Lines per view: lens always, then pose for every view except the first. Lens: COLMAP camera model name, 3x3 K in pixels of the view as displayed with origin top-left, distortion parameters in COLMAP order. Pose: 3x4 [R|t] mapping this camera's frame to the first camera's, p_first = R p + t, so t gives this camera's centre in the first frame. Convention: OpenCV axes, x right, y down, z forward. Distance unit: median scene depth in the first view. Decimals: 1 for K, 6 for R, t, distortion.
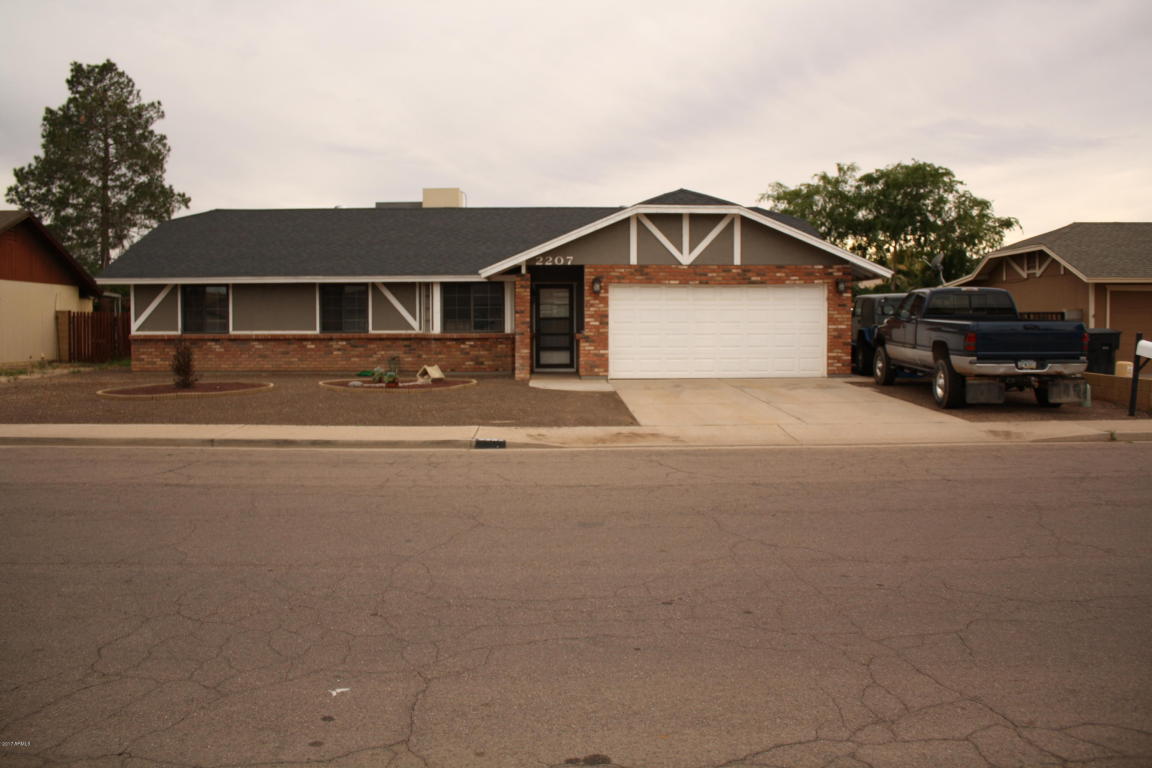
lens RADIAL K [[992.2, 0, 577.5], [0, 992.2, 356.7], [0, 0, 1]] dist [-0.214668, 0.259184]
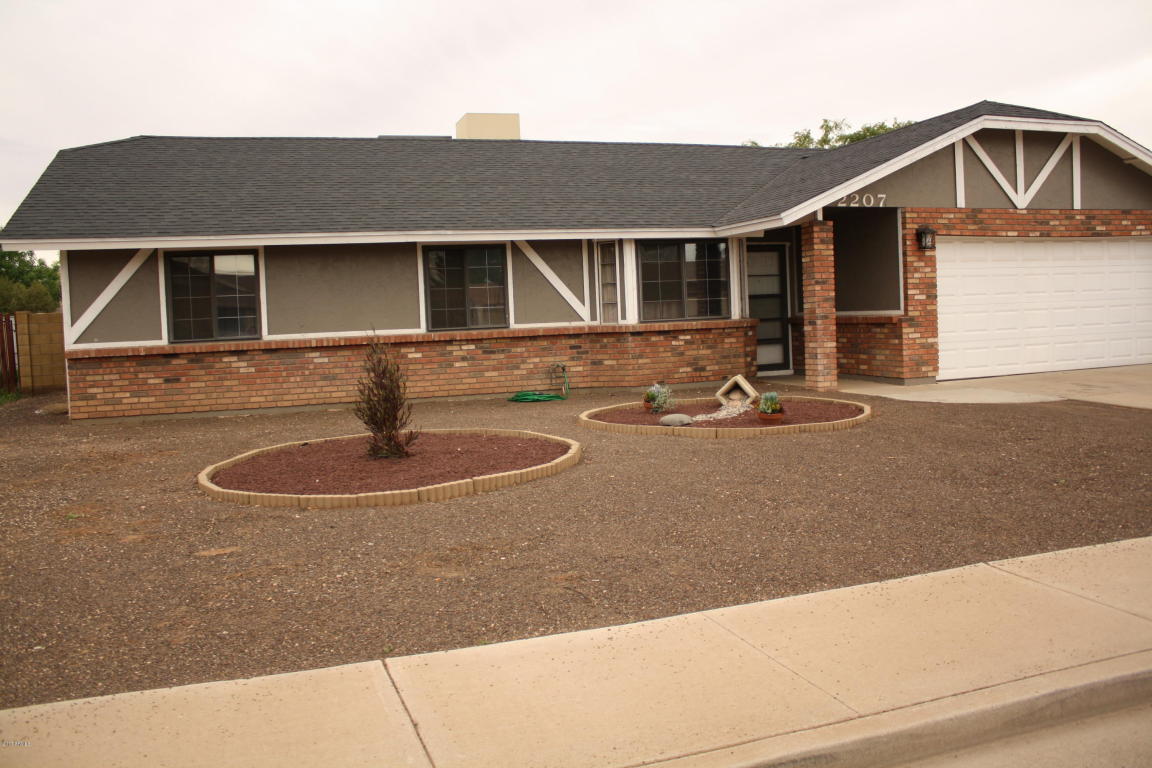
lens RADIAL K [[992.2, 0, 577.5], [0, 992.2, 356.7], [0, 0, 1]] dist [-0.214668, 0.259184]
pose [[0.948248, -0.048767, 0.313763, -0.367279], [0.048693, 0.998781, 0.008077, -0.009983], [-0.313775, 0.007619, 0.949467, 0.432343]]
